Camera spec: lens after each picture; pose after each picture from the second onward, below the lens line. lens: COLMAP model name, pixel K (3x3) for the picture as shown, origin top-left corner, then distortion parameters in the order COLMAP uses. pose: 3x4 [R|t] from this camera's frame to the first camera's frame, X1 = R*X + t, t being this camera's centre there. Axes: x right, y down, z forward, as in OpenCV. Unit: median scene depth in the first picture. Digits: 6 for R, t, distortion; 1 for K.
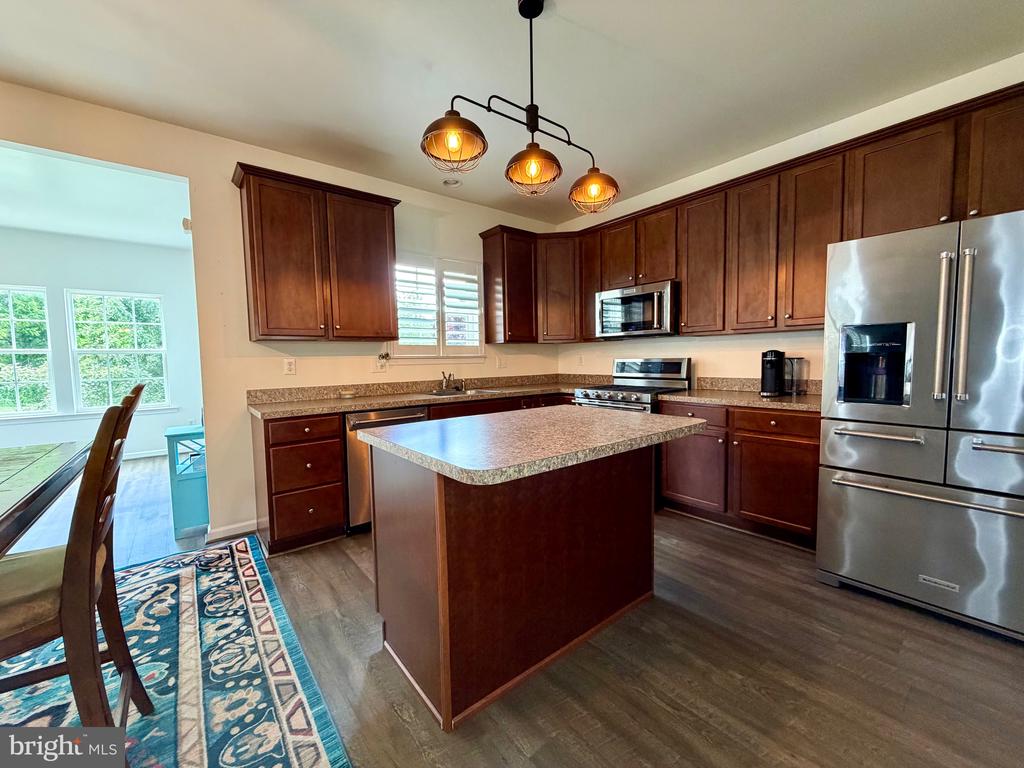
lens RADIAL K [[408.2, 0, 509.7], [0, 408.2, 384.2], [0, 0, 1]] dist [0.000692, -0.000173]
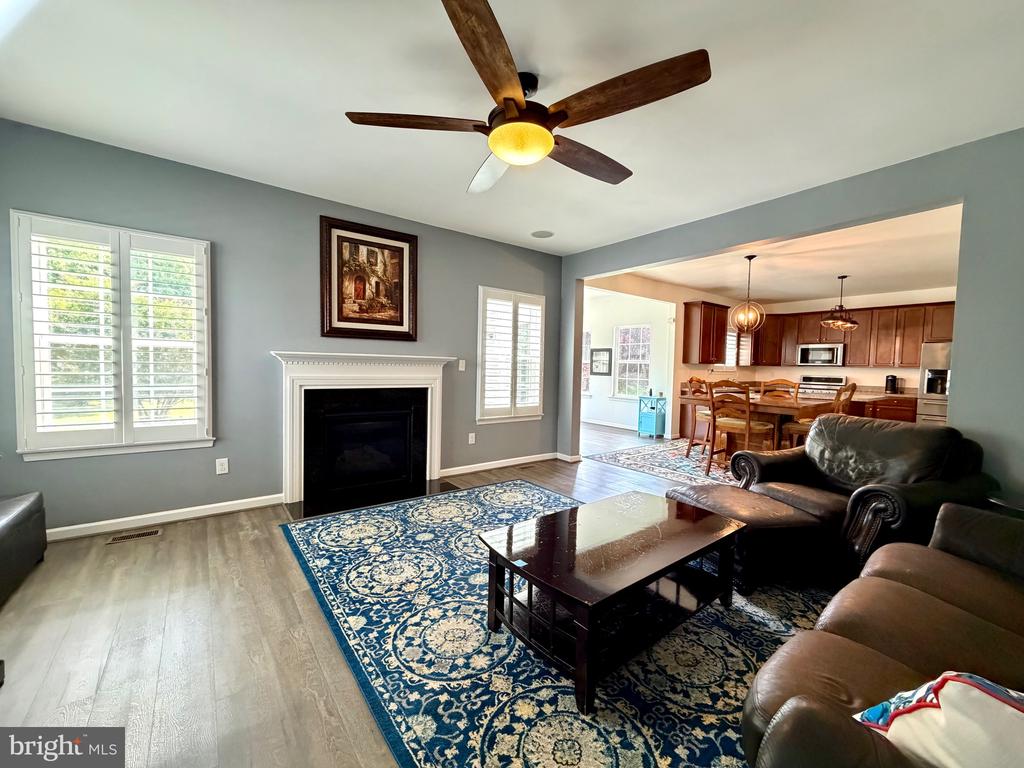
lens RADIAL K [[408.2, 0, 510.0], [0, 408.2, 386.0], [0, 0, 1]] dist [0.000692, -0.000173]
pose [[0.998909, 0.039815, -0.024399, -1.694418], [-0.040115, 0.999124, -0.011910, 0.113157], [0.023904, 0.012876, 0.999631, -1.628394]]
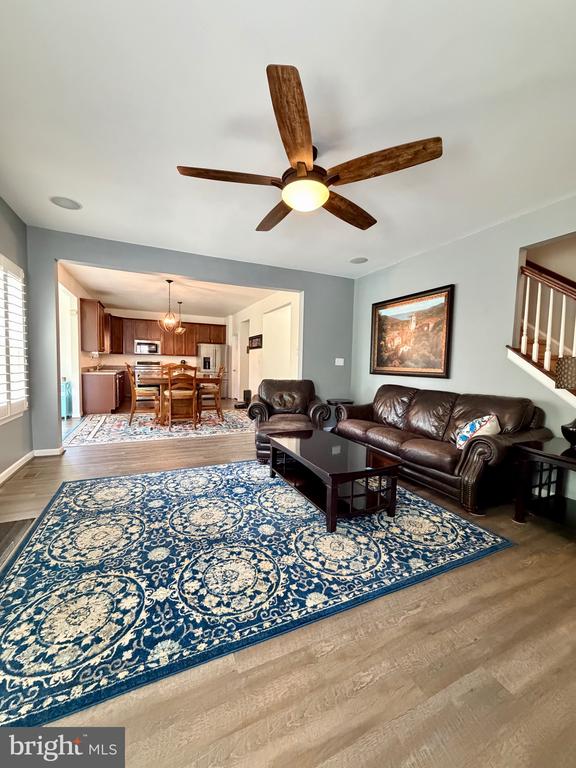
lens RADIAL K [[306.1, 0, 287.9], [0, 306.1, 381.9], [0, 0, 1]] dist [0.000692, -0.000173]
pose [[0.245880, -0.036155, 0.968626, -2.491039], [0.034734, 0.998991, 0.028471, 0.111237], [-0.968678, 0.026644, 0.246887, -1.027853]]
